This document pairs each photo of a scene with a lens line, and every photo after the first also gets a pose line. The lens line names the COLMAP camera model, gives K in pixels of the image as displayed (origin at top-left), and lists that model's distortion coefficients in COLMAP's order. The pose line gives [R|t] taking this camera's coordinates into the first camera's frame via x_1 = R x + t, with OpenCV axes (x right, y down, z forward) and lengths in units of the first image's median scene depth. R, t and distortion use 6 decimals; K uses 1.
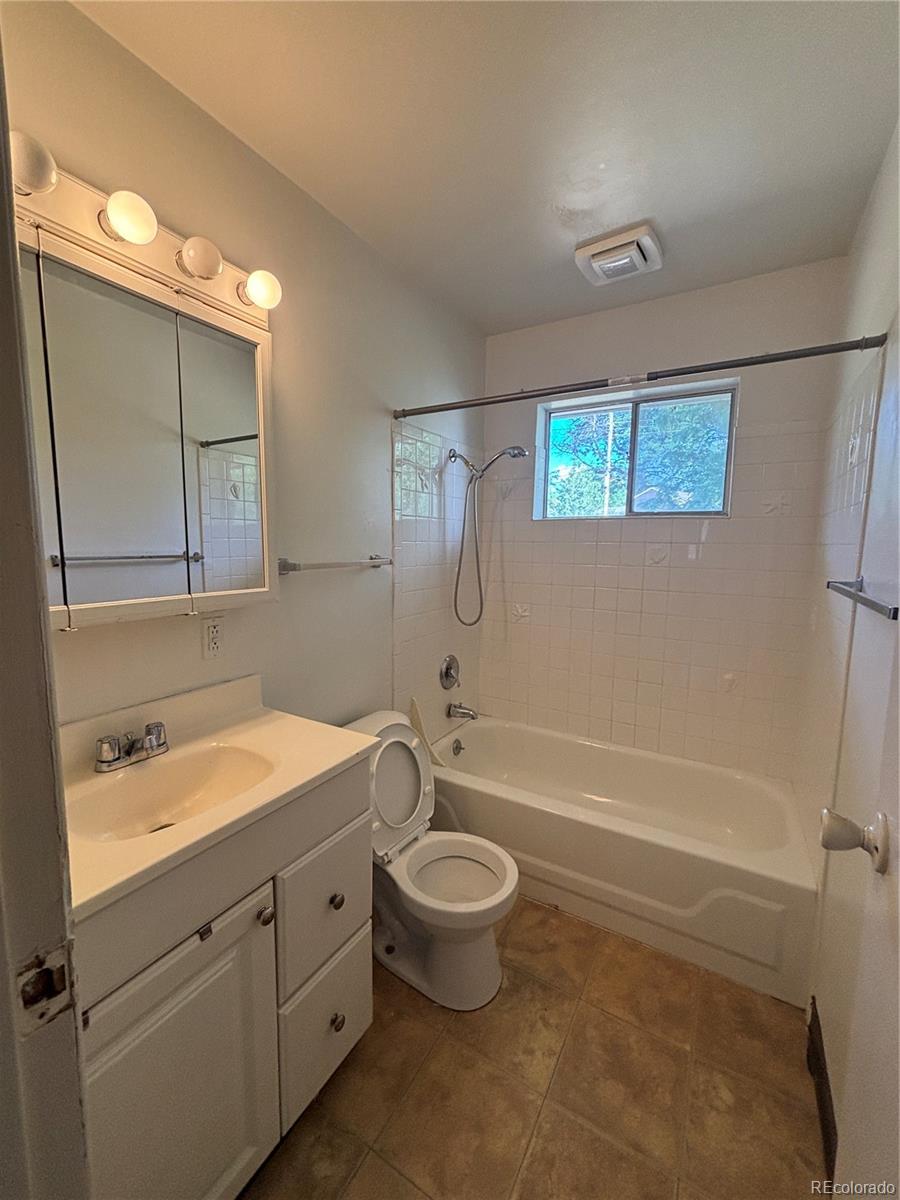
lens RADIAL K [[483.7, 0, 447.7], [0, 483.7, 597.4], [0, 0, 1]] dist [0.001802, 0.000761]
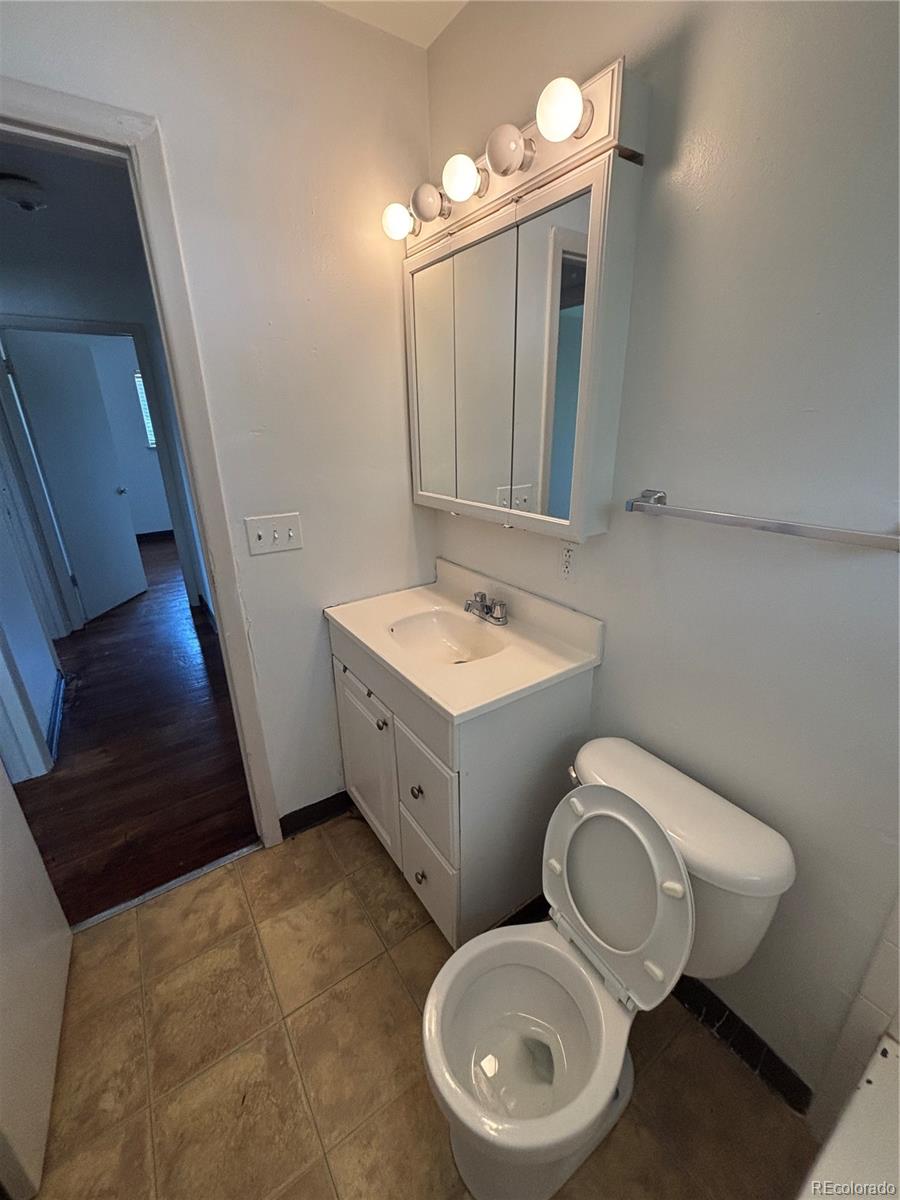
lens RADIAL K [[483.7, 0, 447.7], [0, 483.7, 597.4], [0, 0, 1]] dist [0.001802, 0.000761]
pose [[-0.424460, 0.309993, -0.850728, 0.514864], [-0.088567, 0.920847, 0.379732, -0.215369], [0.901105, 0.236528, -0.363408, 1.234705]]
